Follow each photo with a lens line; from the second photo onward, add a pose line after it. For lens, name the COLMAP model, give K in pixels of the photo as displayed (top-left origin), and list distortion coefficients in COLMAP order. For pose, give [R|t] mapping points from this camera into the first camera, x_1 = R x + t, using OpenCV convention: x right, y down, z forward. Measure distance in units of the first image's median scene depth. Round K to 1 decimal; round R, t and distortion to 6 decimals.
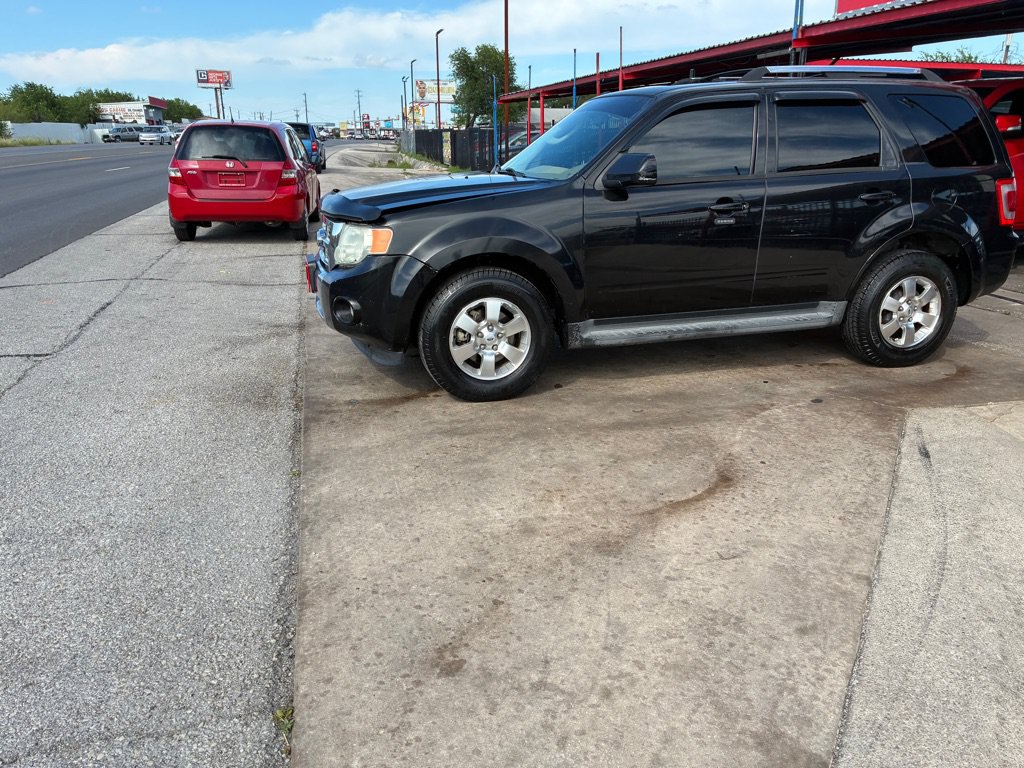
lens RADIAL K [[782.5, 0, 527.1], [0, 782.5, 396.0], [0, 0, 1]] dist [0.052322, -0.070451]
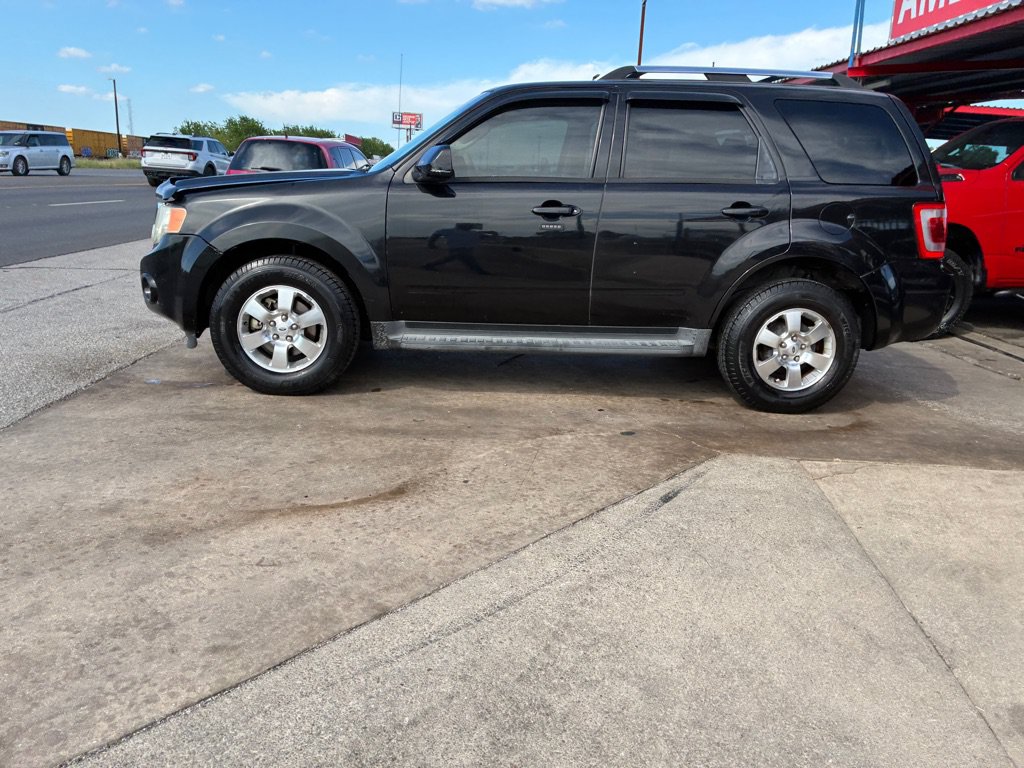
lens RADIAL K [[782.5, 0, 492.5], [0, 782.5, 390.8], [0, 0, 1]] dist [0.052322, -0.070451]
pose [[0.972677, 0.101567, -0.208768, 0.416174], [-0.112948, 0.992657, -0.043303, 0.014627], [0.202837, 0.065699, 0.977006, 0.116213]]
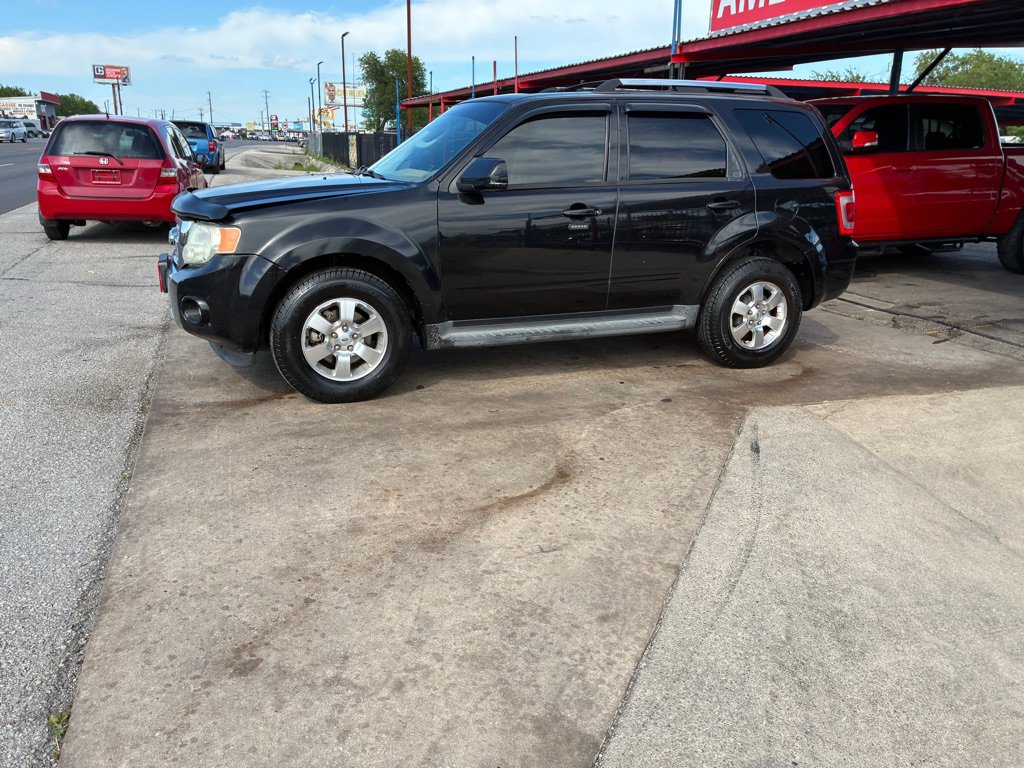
lens RADIAL K [[782.5, 0, 511.3], [0, 782.5, 387.8], [0, 0, 1]] dist [0.052322, -0.070451]
pose [[0.995598, -0.004183, 0.093637, 0.070493], [0.005773, 0.999844, -0.016714, 0.006063], [-0.093552, 0.017181, 0.995466, -0.011874]]
